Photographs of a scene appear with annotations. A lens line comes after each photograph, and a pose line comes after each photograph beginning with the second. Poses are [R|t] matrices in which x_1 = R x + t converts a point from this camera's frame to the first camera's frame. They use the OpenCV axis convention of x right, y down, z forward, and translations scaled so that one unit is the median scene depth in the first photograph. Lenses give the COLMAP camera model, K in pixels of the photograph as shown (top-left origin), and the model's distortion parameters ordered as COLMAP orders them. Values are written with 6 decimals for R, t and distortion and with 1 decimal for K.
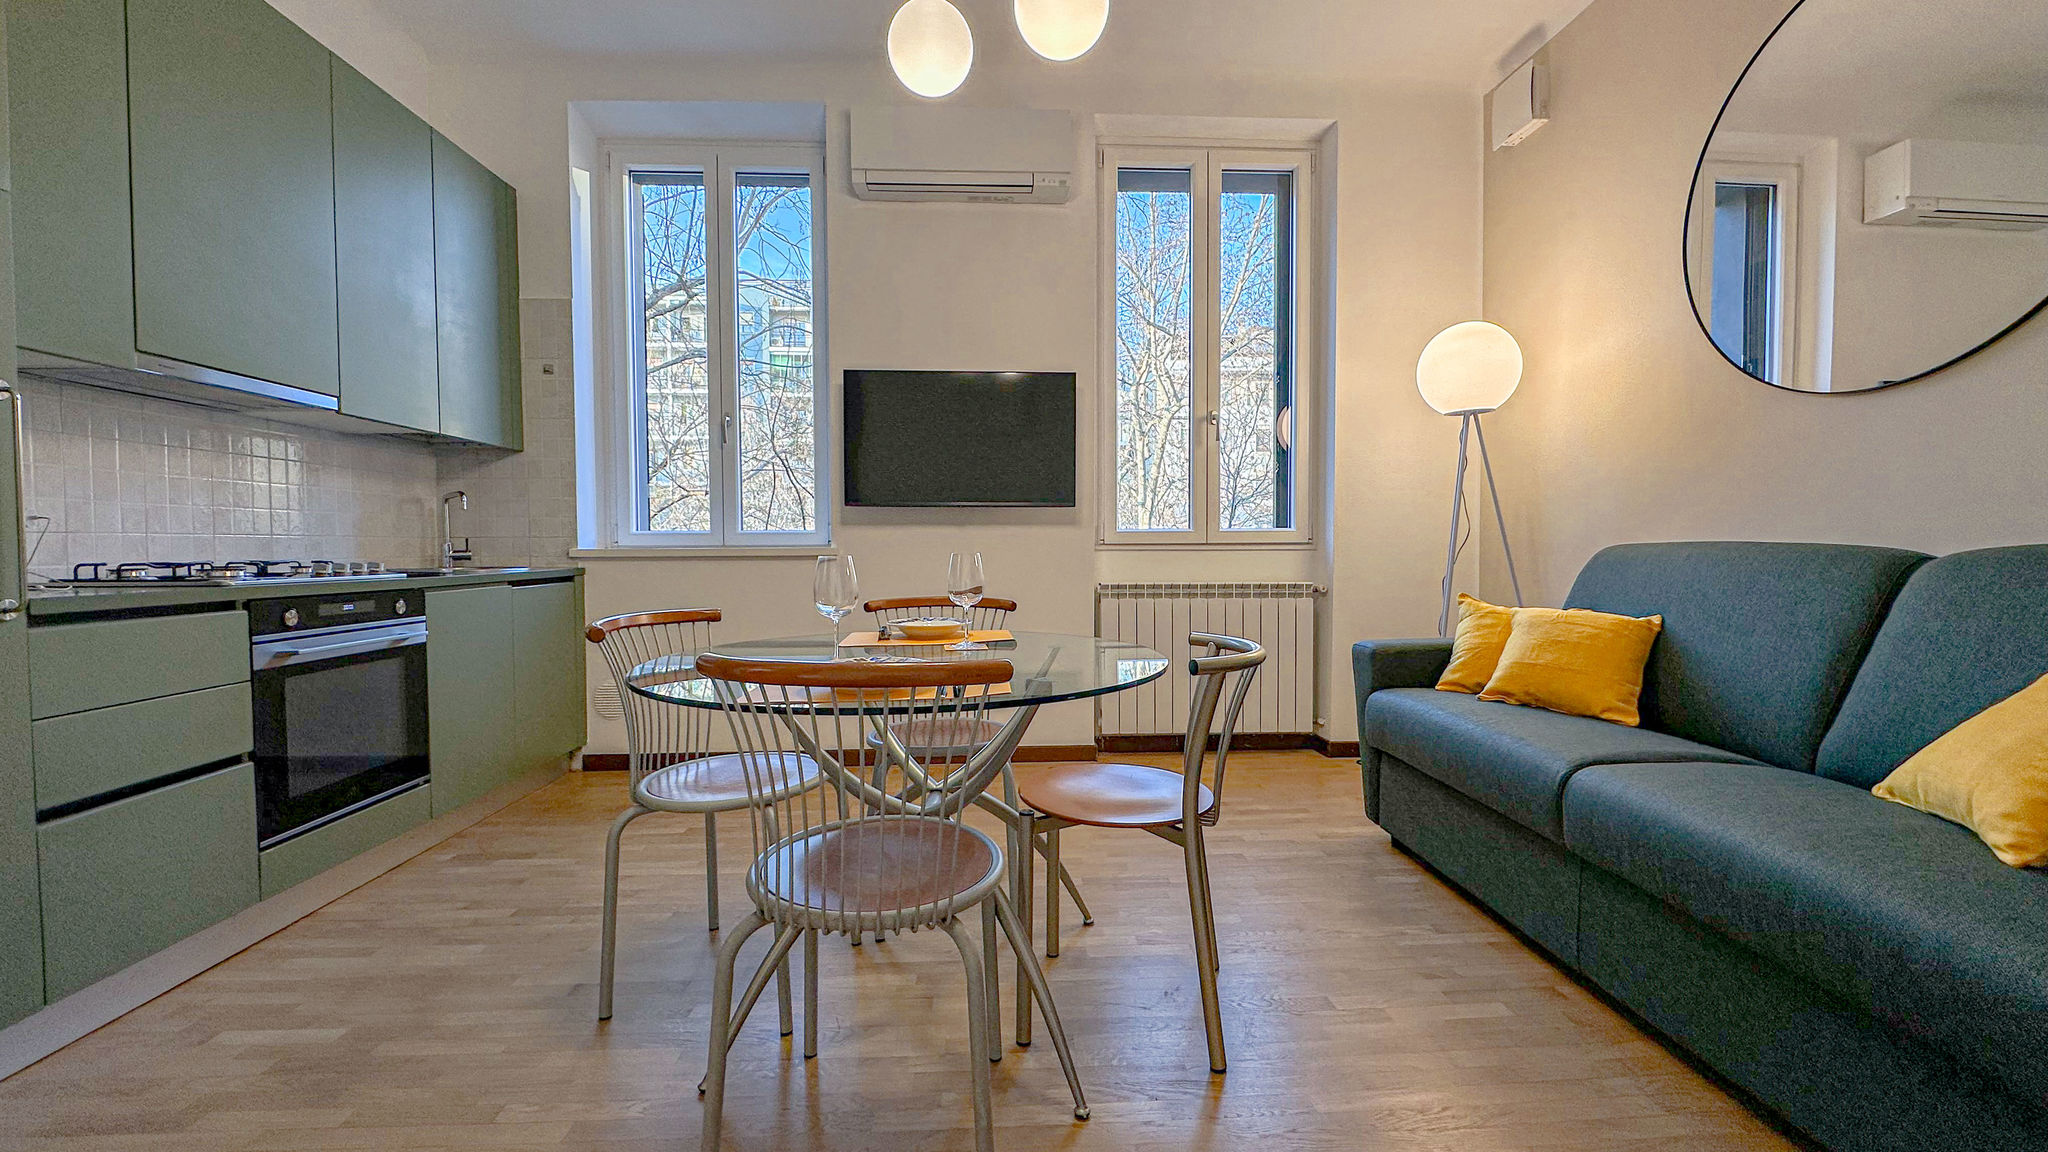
lens RADIAL K [[821.1, 0, 1024.0], [0, 821.1, 576.0], [0, 0, 1]] dist [0.000082, -0.001074]
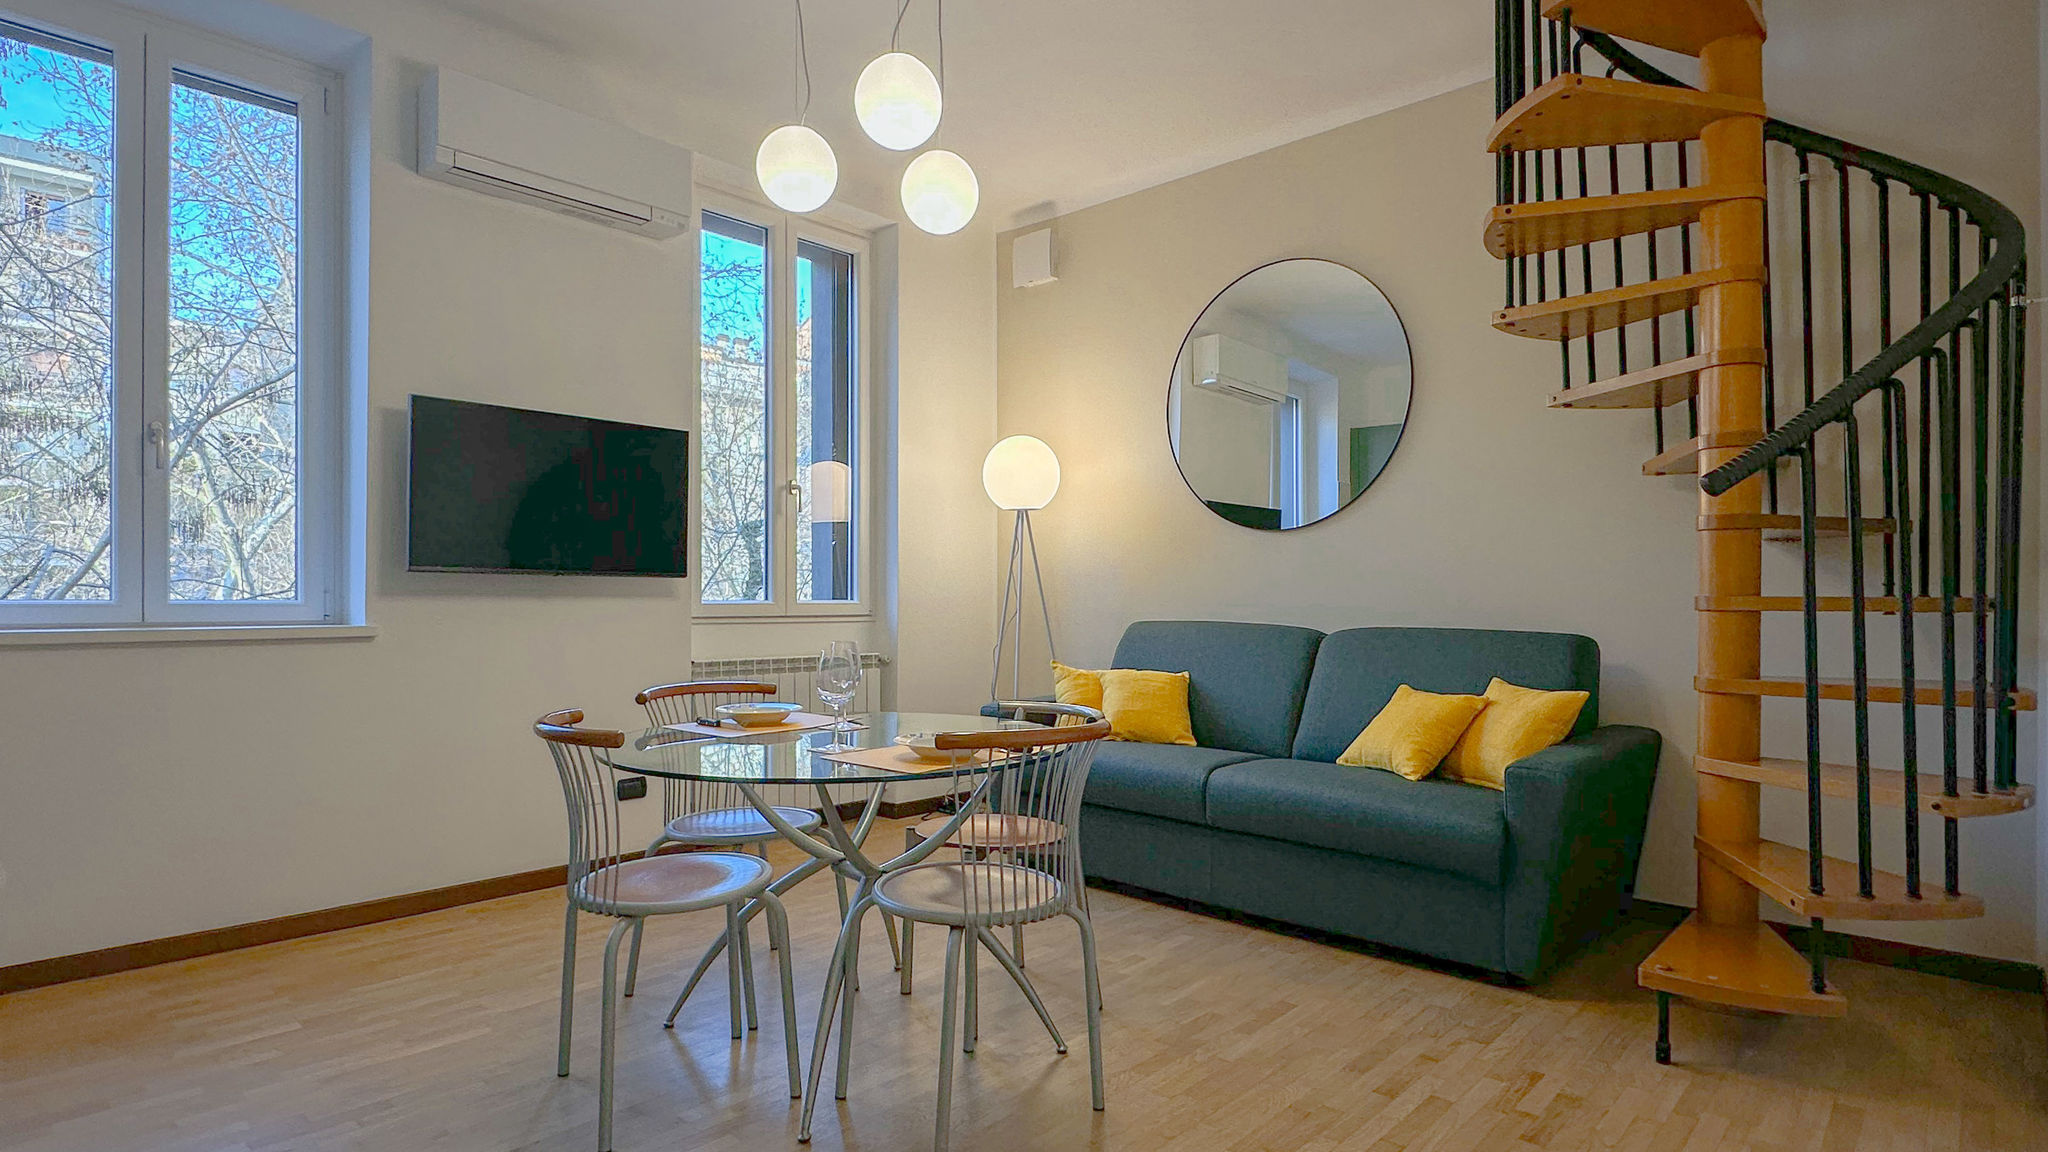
lens RADIAL K [[1057.4, 0, 1020.3], [0, 1057.4, 611.1], [0, 0, 1]] dist [-0.001125, -0.000636]
pose [[0.715573, -0.001423, 0.698536, -0.558793], [0.016738, 0.999746, -0.015110, -0.026949], [-0.698337, 0.022504, 0.715415, -0.108643]]
